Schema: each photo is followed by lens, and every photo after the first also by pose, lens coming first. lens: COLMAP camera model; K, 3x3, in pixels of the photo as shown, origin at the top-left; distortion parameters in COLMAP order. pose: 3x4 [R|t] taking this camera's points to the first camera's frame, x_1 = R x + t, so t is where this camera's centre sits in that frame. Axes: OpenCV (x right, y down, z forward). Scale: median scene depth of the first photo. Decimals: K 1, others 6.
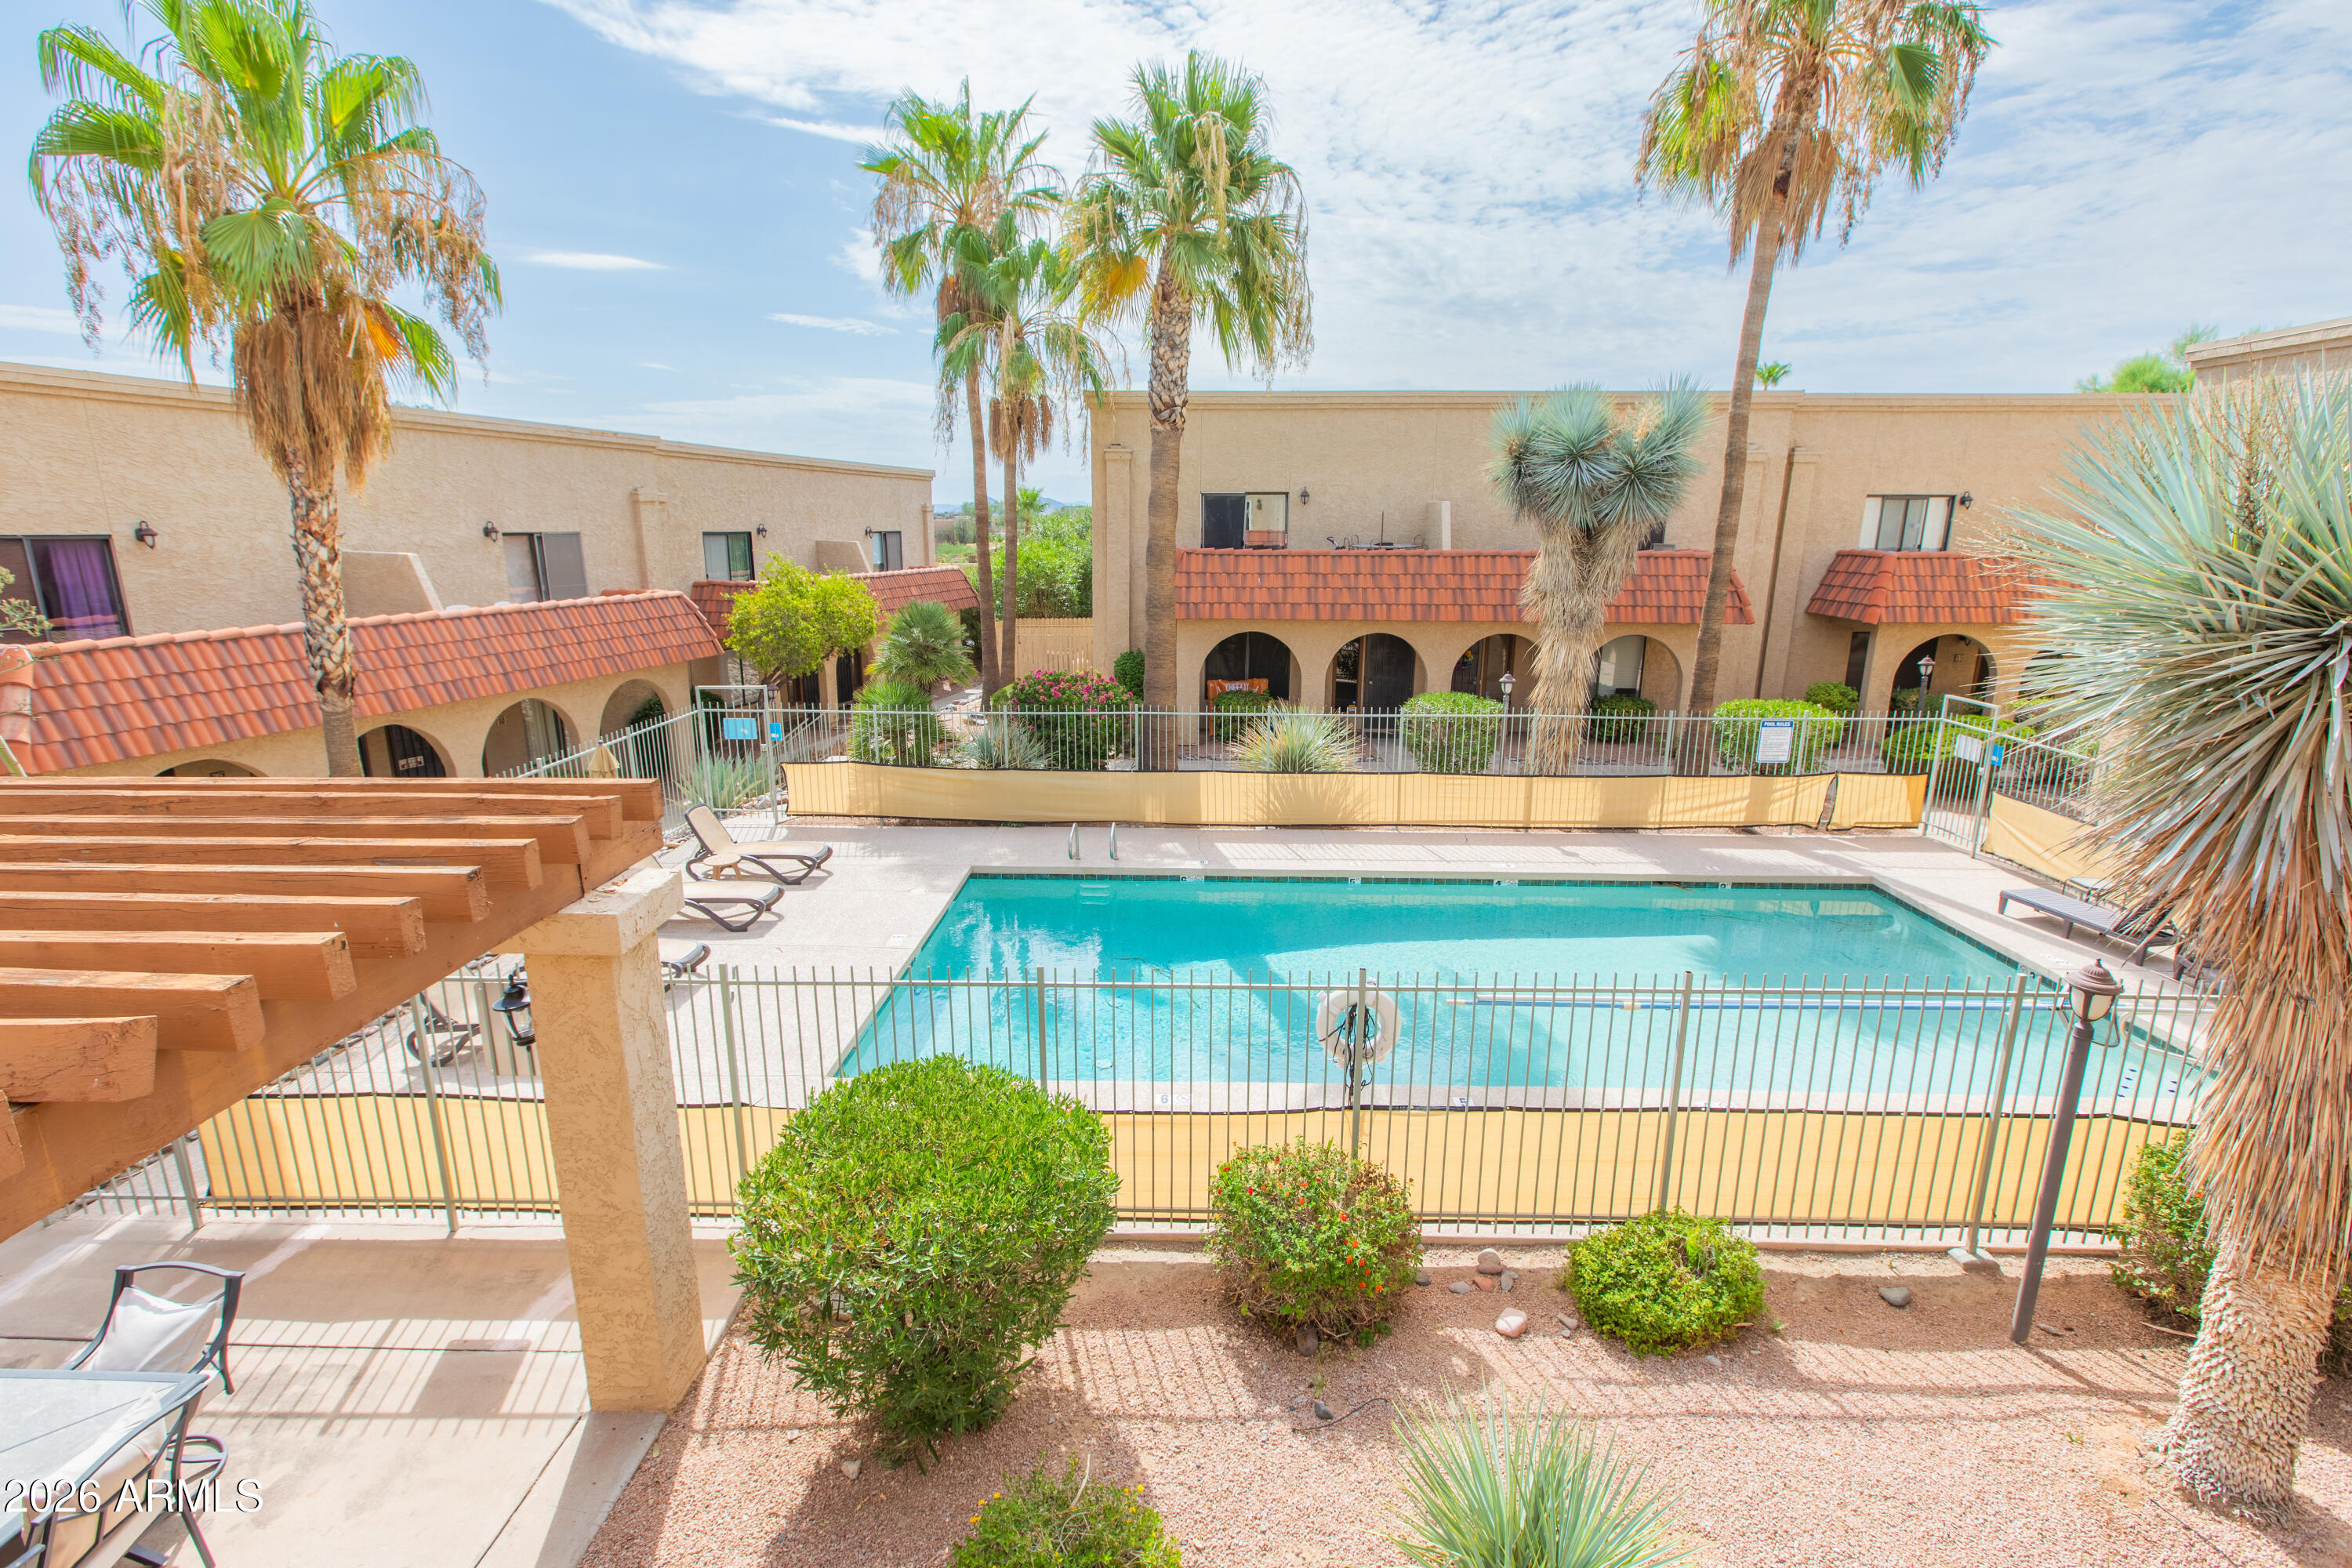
lens RADIAL K [[1067.4, 0, 1188.3], [0, 1067.4, 786.9], [0, 0, 1]] dist [0.008379, -0.002940]
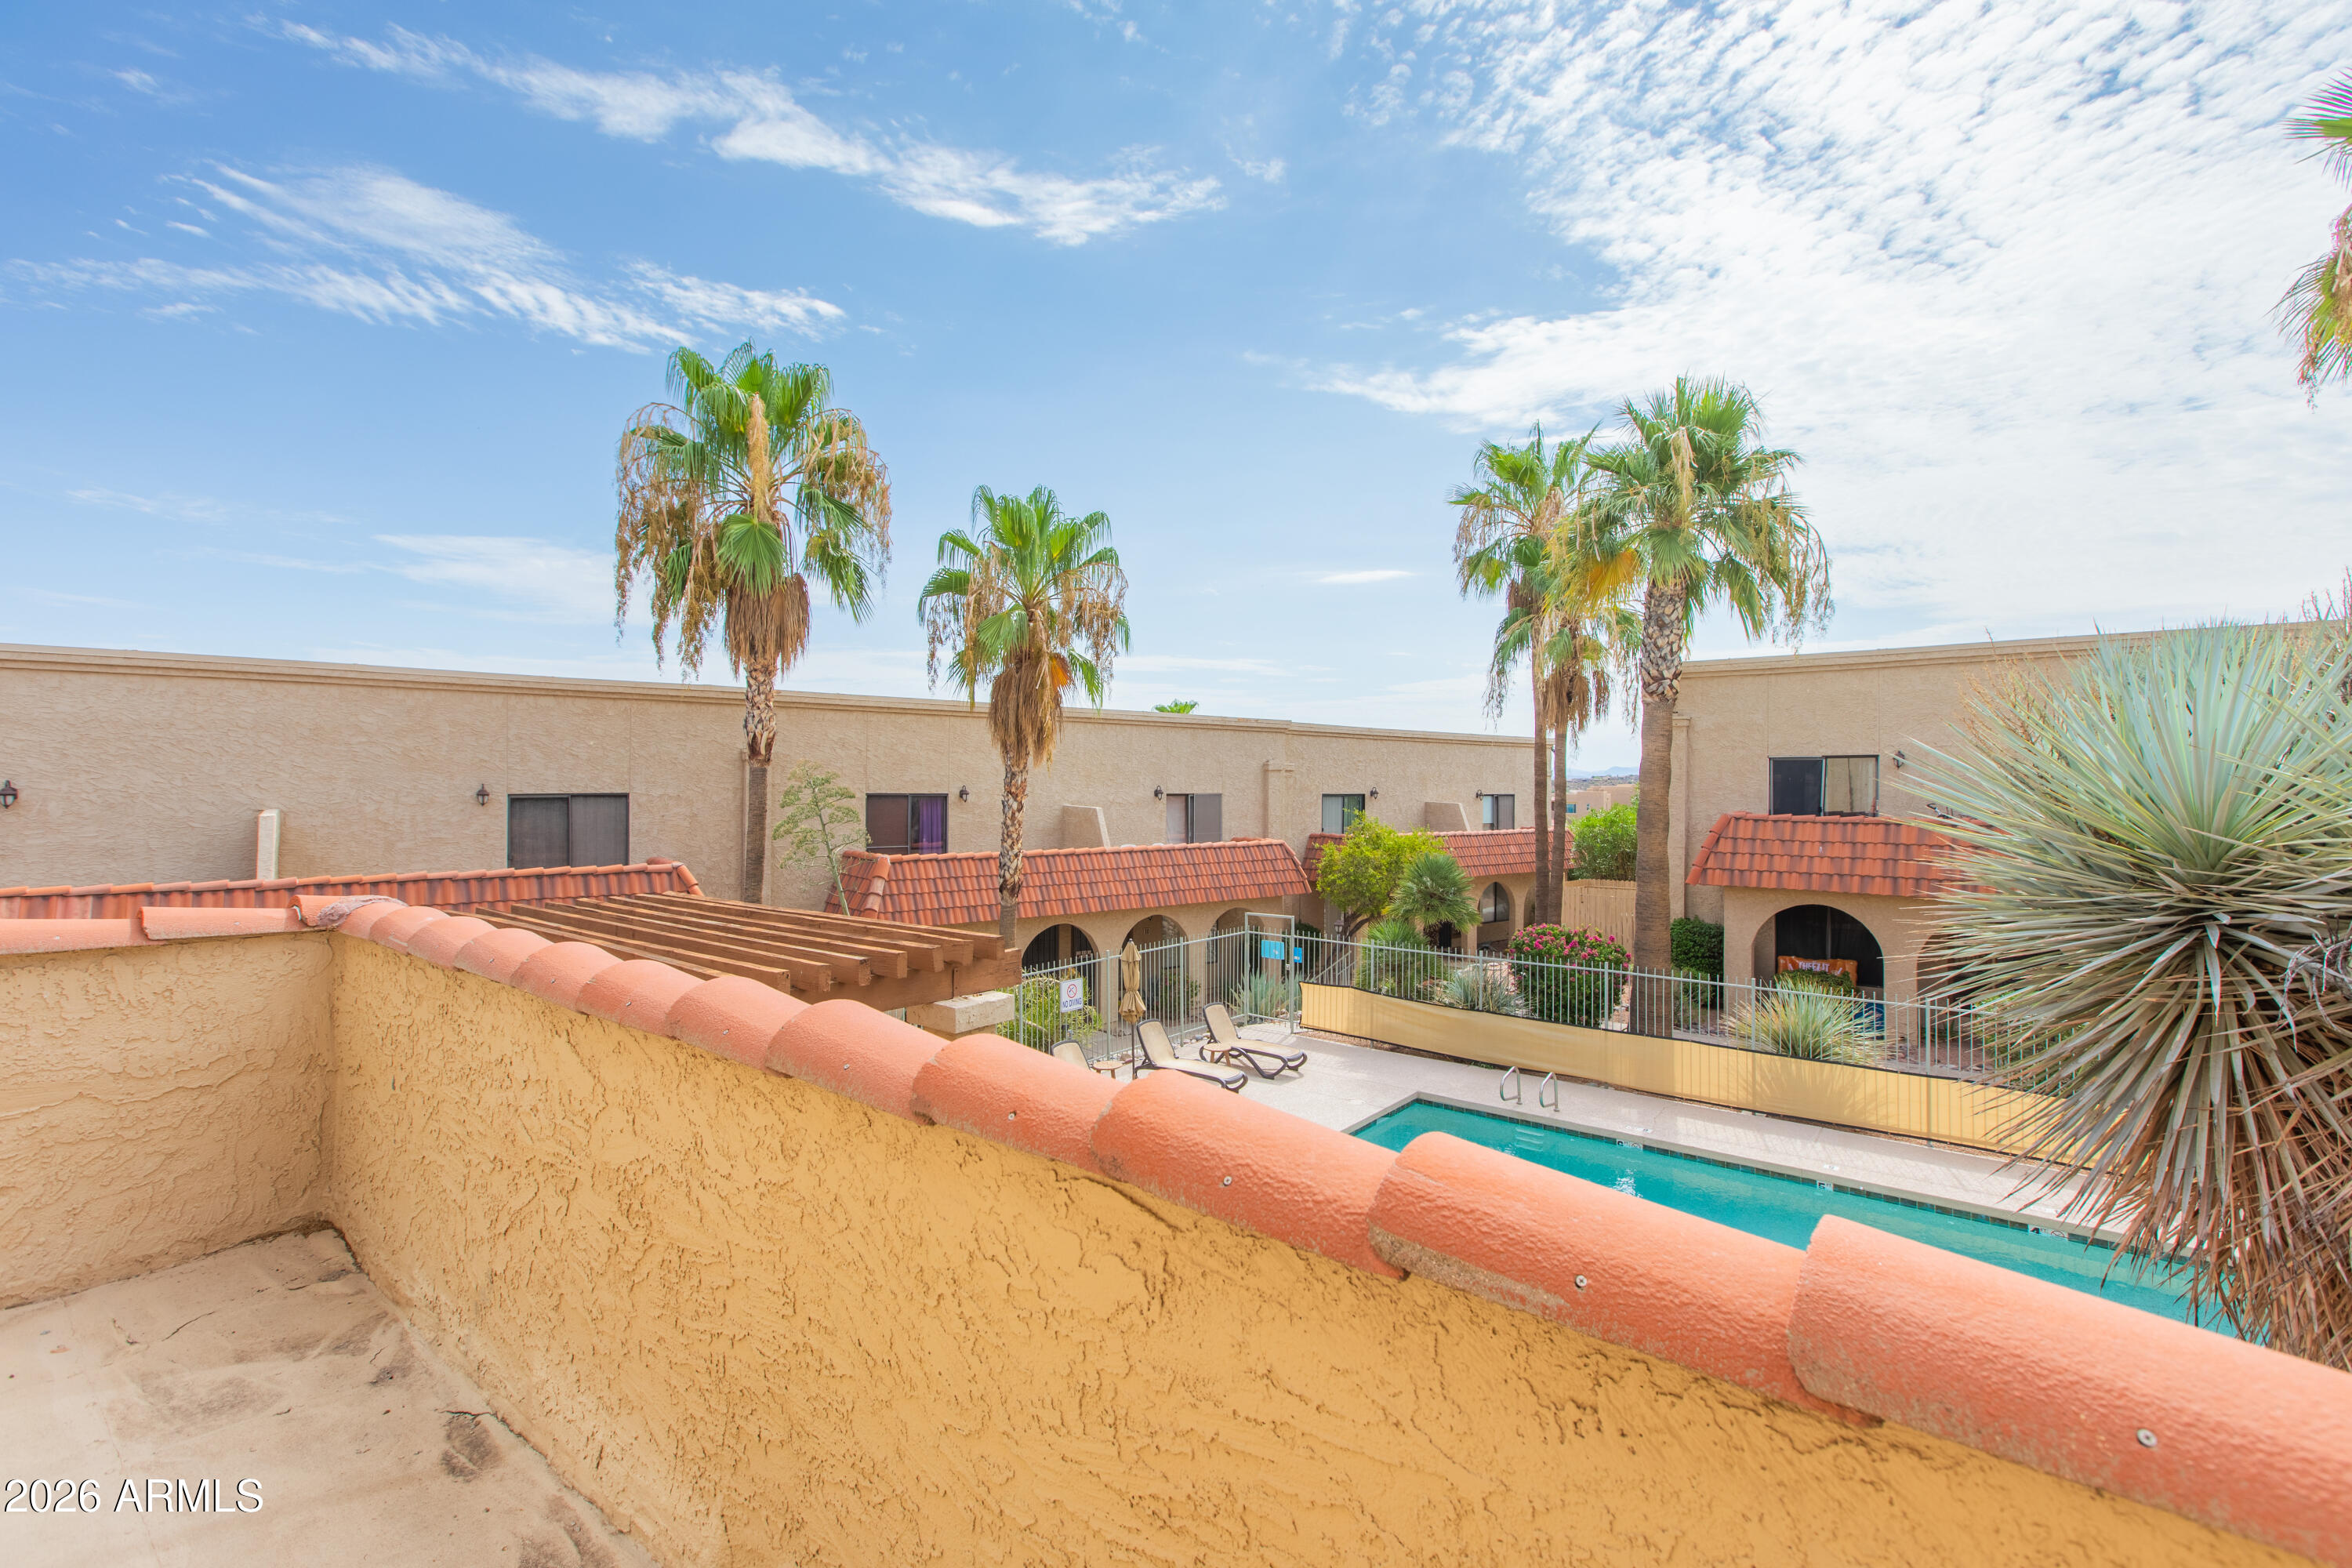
lens RADIAL K [[1067.4, 0, 1165.1], [0, 1067.4, 791.5], [0, 0, 1]] dist [0.008379, -0.002940]
pose [[0.791129, 0.004584, -0.611632, 0.232223], [-0.148483, 0.971499, -0.184778, 0.014598], [0.593353, 0.237000, 0.769261, -0.062131]]
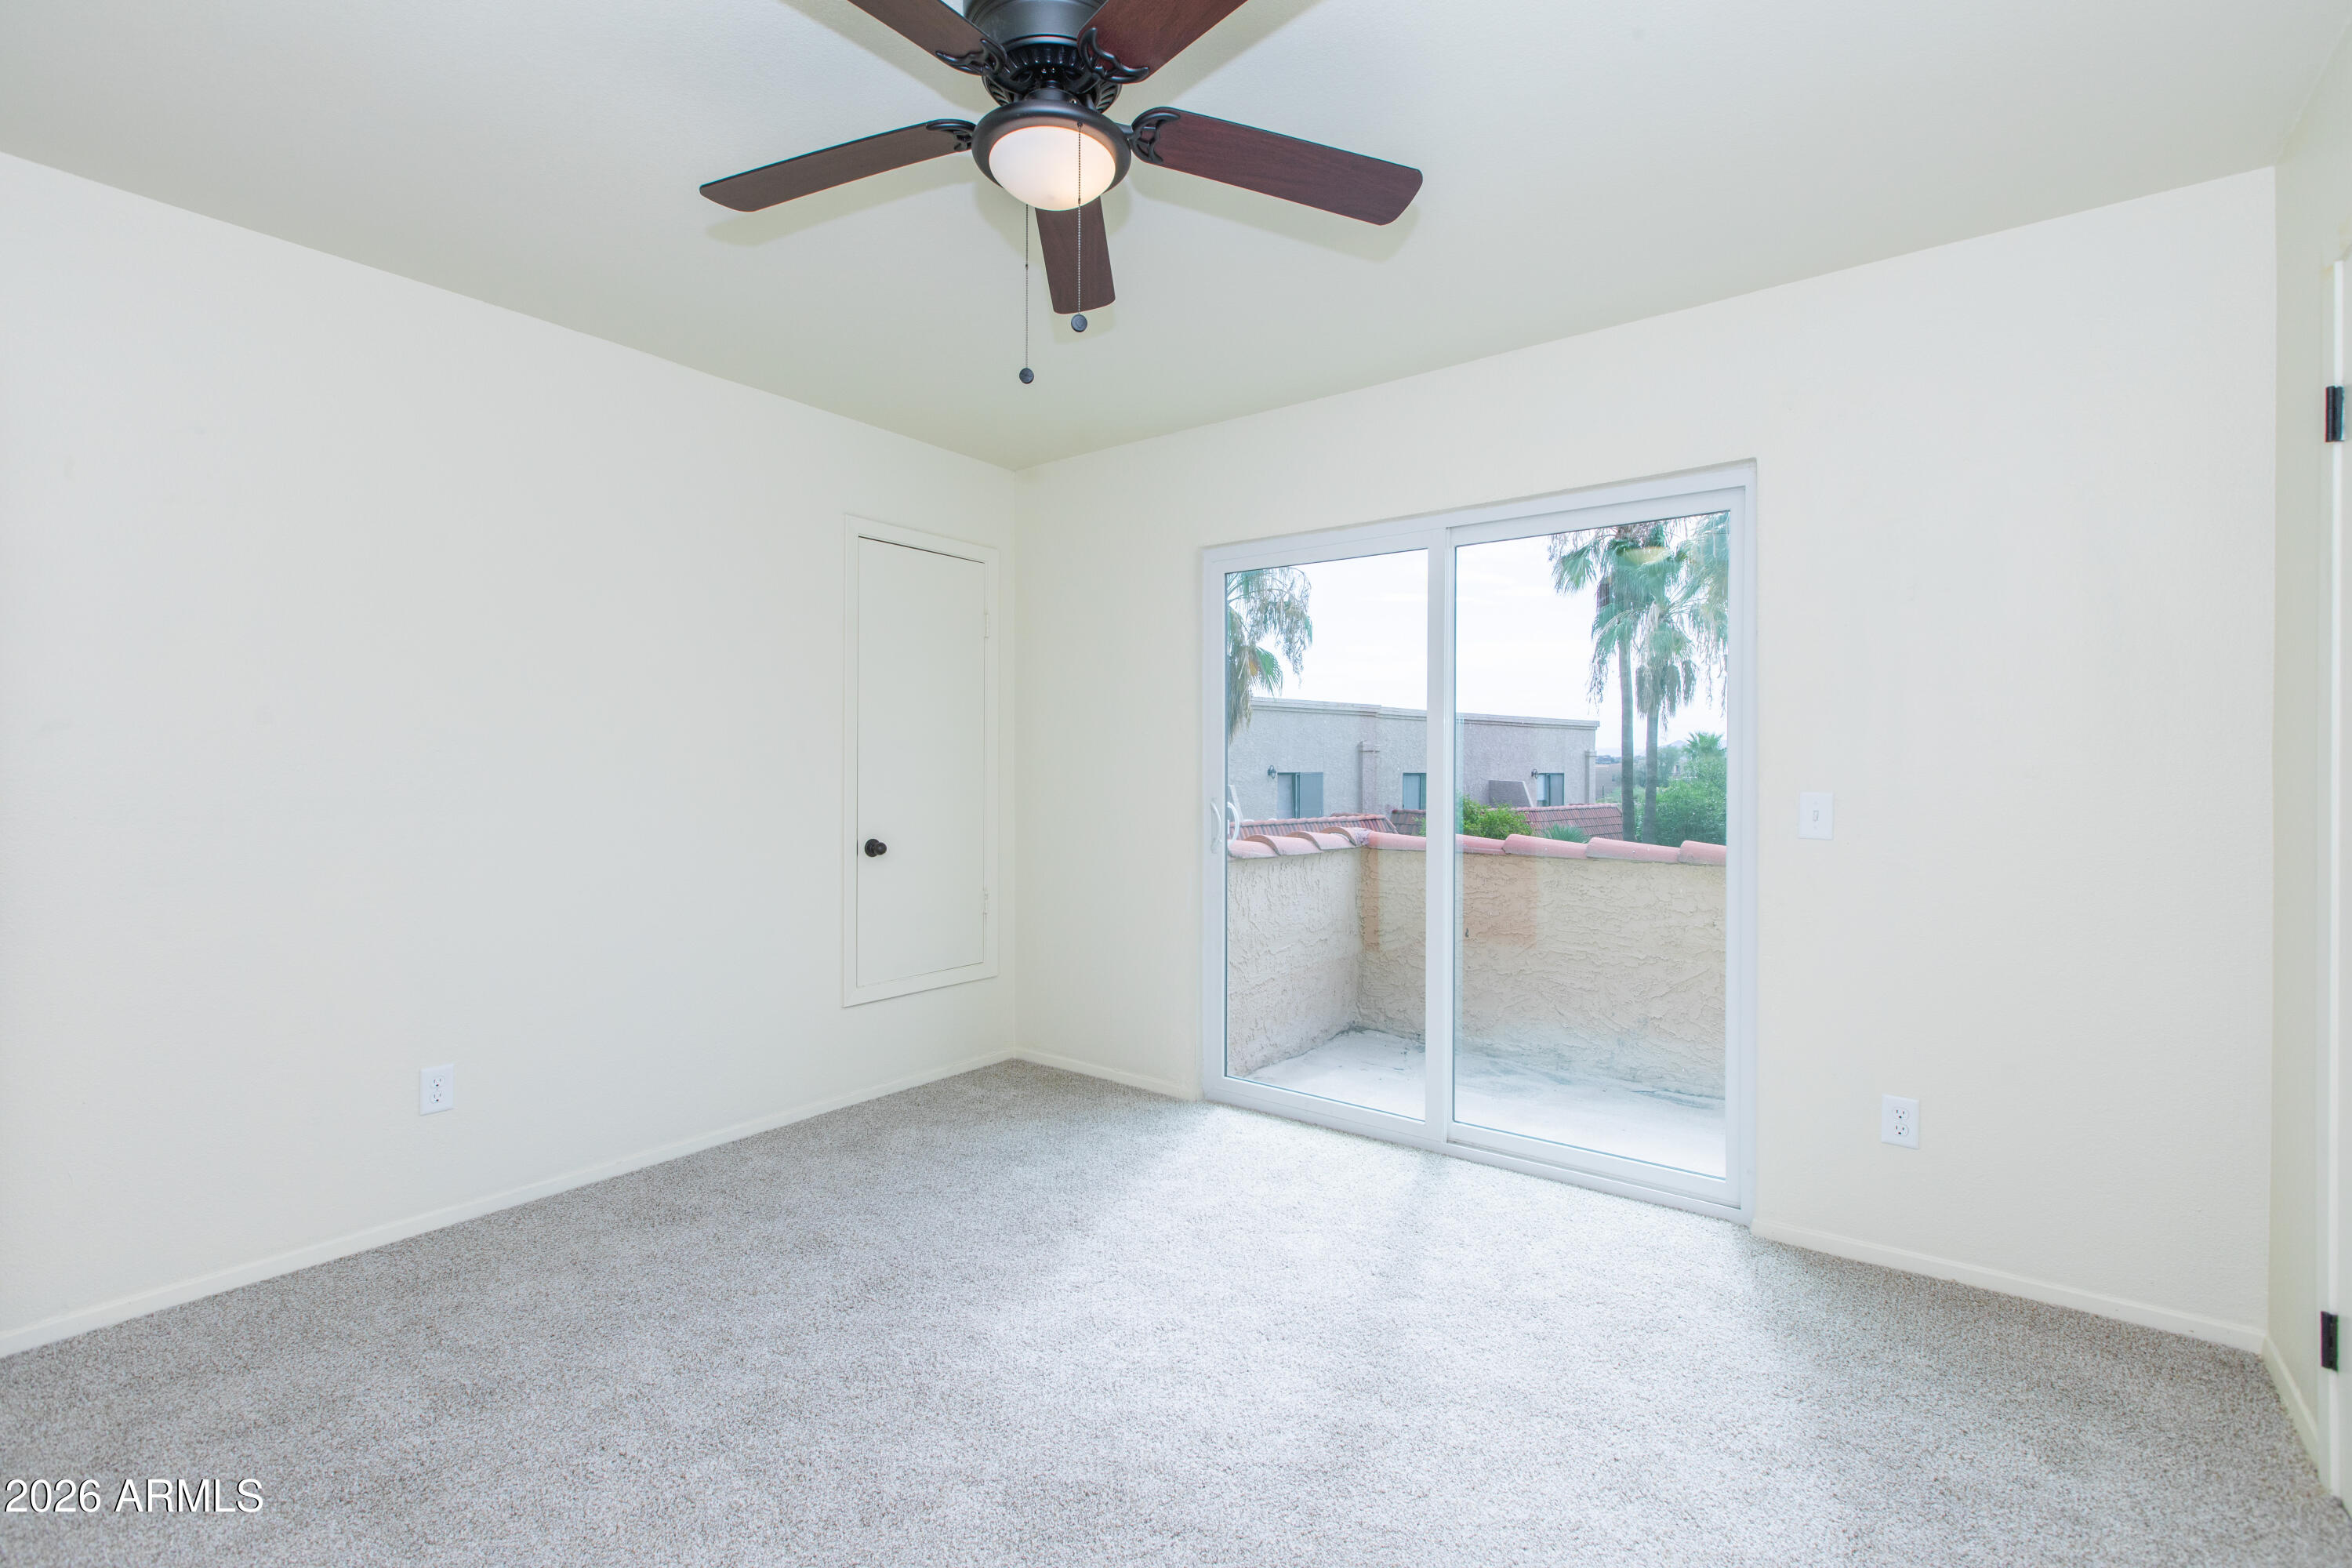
lens RADIAL K [[1067.4, 0, 1169.9], [0, 1067.4, 769.3], [0, 0, 1]] dist [0.008379, -0.002940]
pose [[0.810710, 0.002132, -0.585444, 0.124593], [-0.141251, 0.971164, -0.192065, 0.076323], [0.568153, 0.238404, 0.787633, -0.301007]]
